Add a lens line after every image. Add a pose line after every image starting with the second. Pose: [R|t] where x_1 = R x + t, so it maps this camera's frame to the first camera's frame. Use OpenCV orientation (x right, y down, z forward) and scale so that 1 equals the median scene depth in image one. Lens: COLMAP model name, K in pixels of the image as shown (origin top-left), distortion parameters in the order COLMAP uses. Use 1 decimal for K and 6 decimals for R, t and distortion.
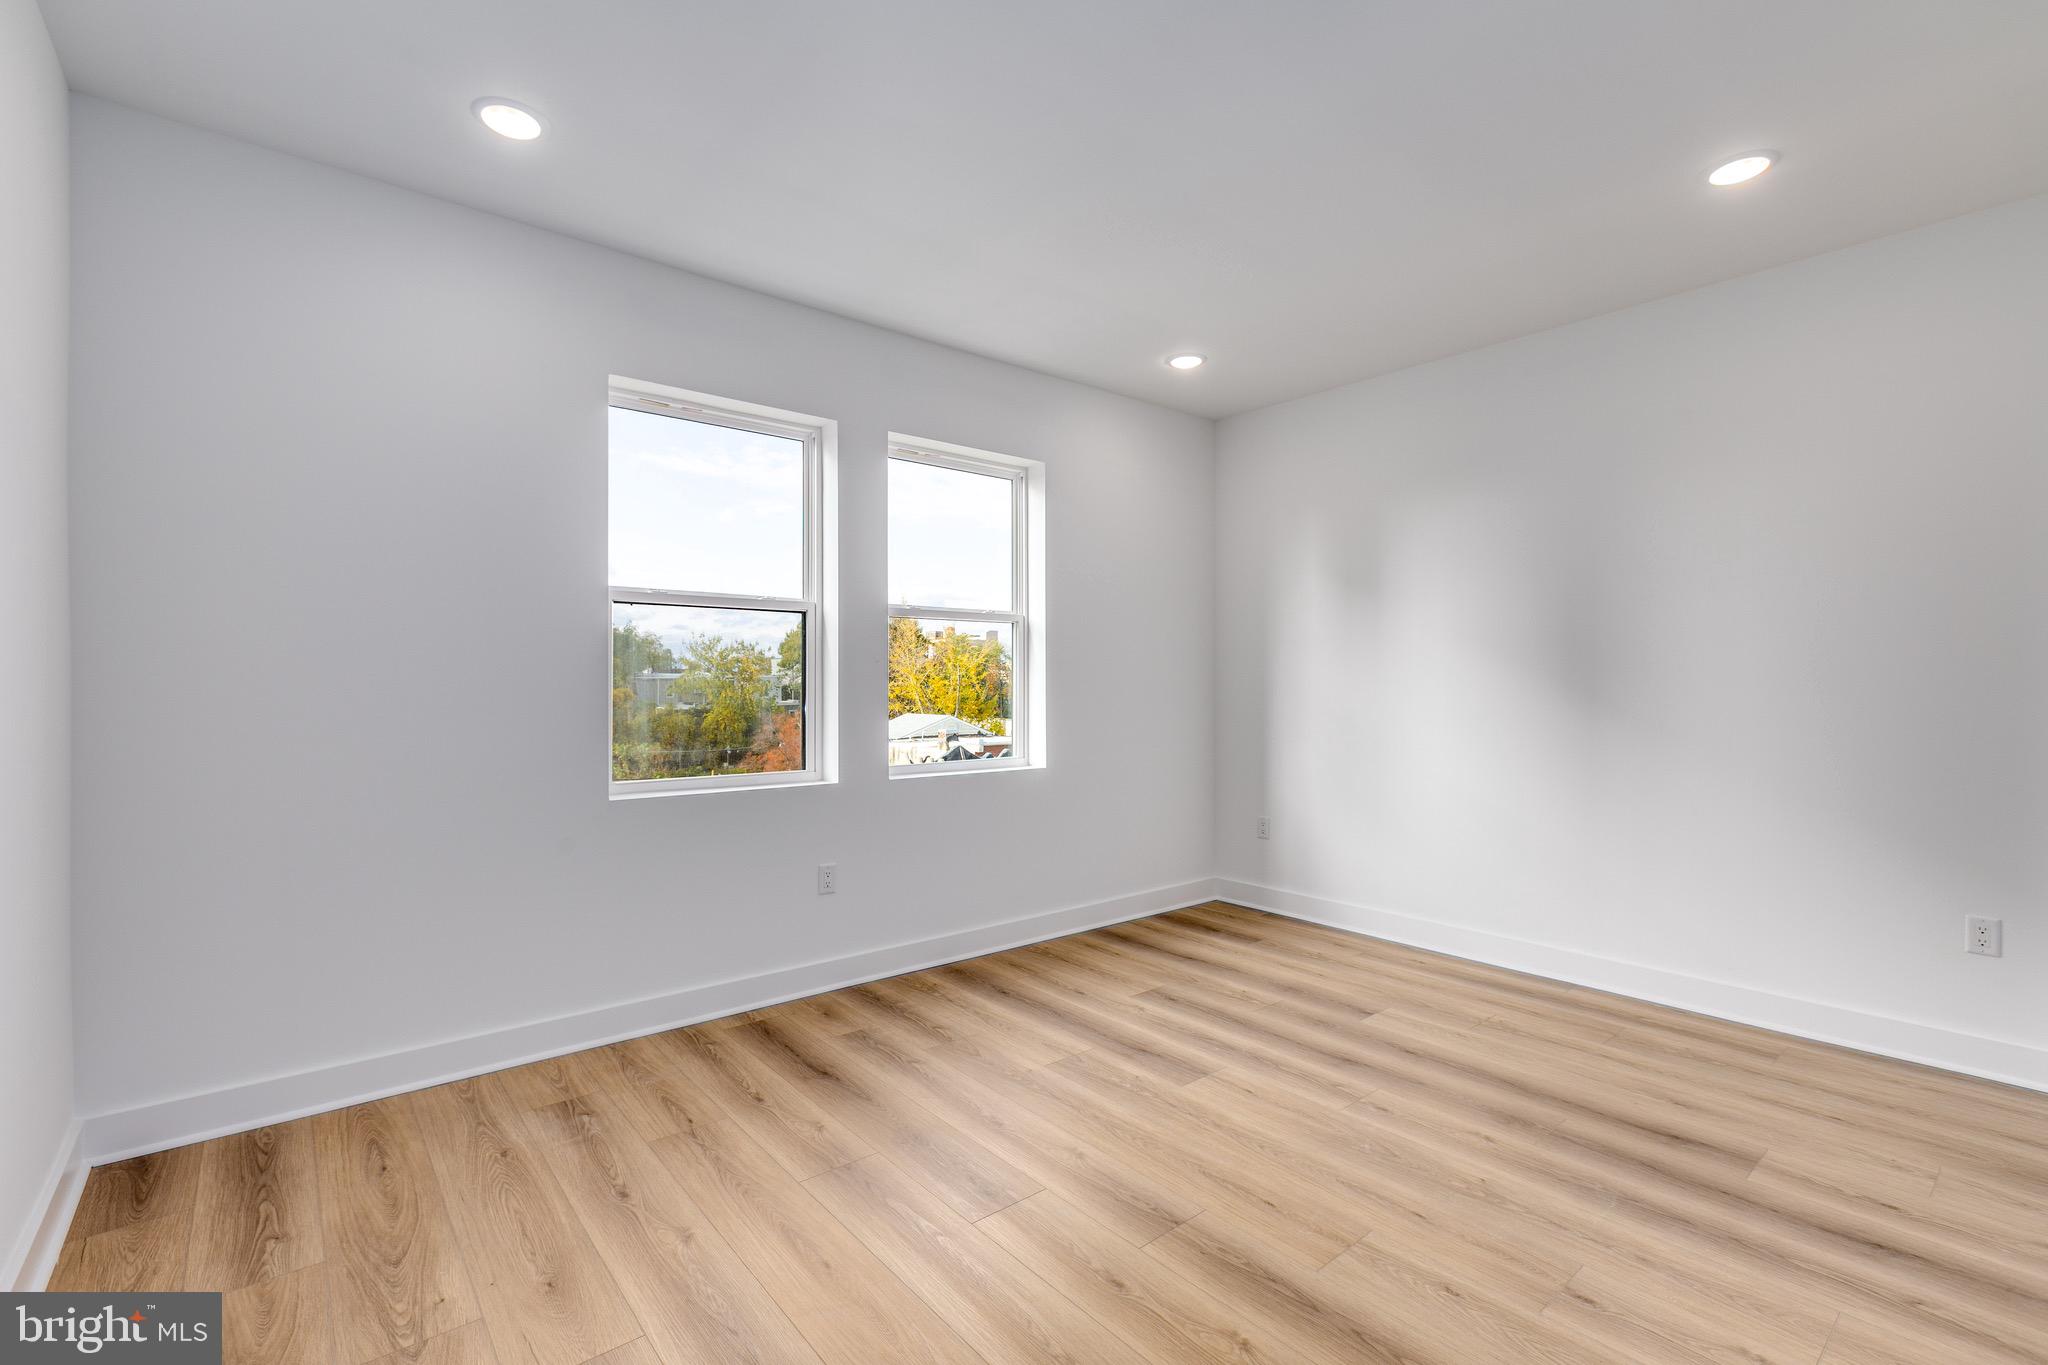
lens RADIAL K [[929.9, 0, 1027.7], [0, 929.9, 679.3], [0, 0, 1]] dist [-0.010626, 0.000413]
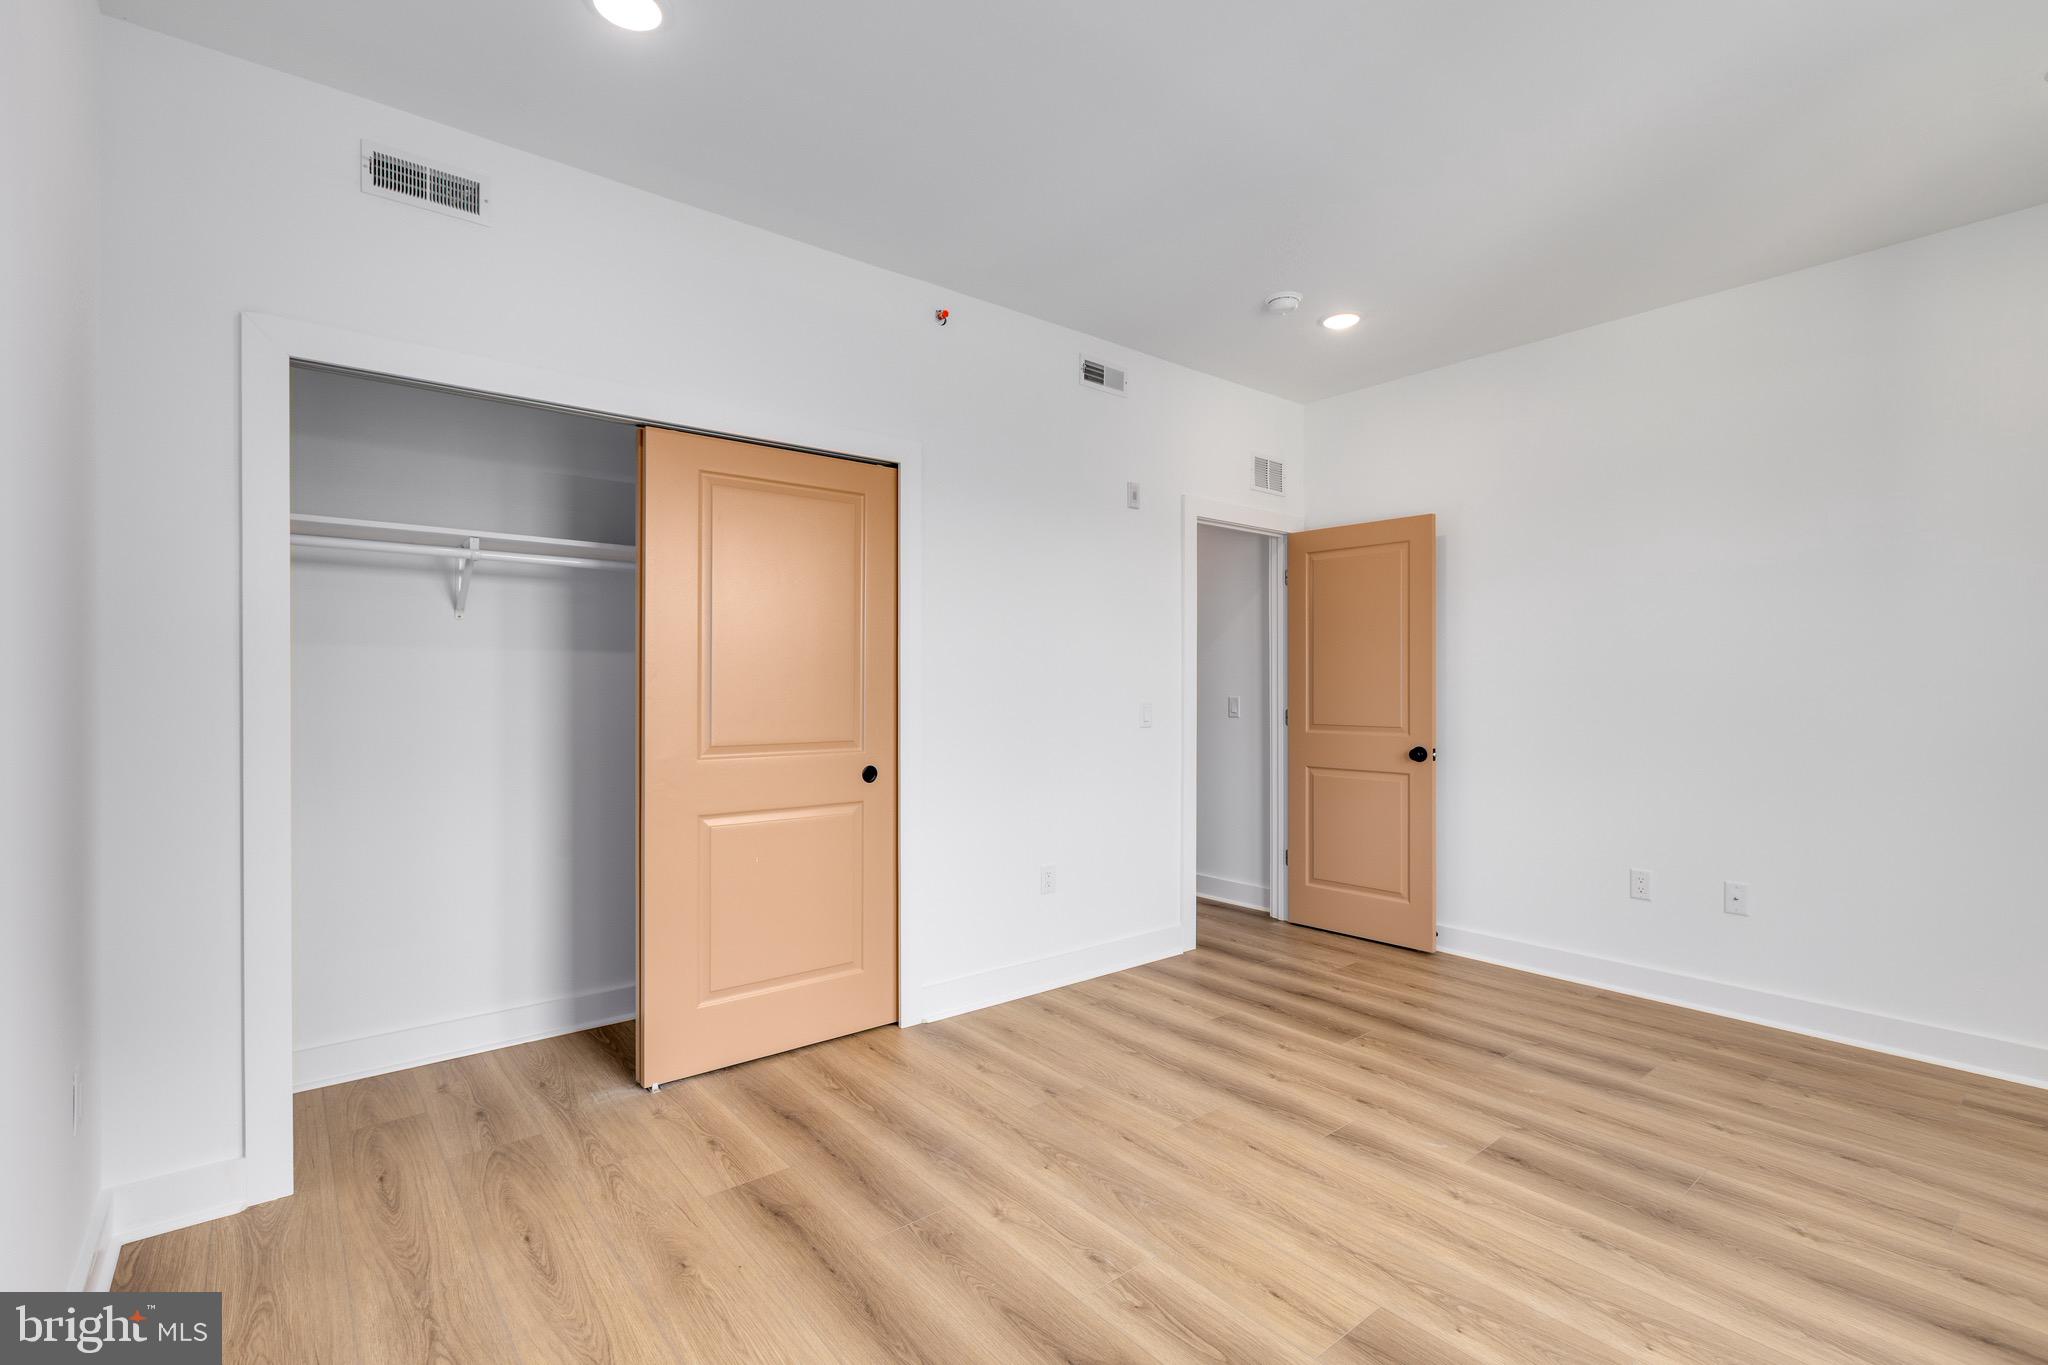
lens RADIAL K [[929.9, 0, 1021.6], [0, 929.9, 687.6], [0, 0, 1]] dist [-0.010626, 0.000413]
pose [[-0.999789, 0.001551, 0.020503, 0.497671], [0.001529, 0.999998, -0.001092, 0.003851], [-0.020504, -0.001060, -0.999789, 2.042266]]
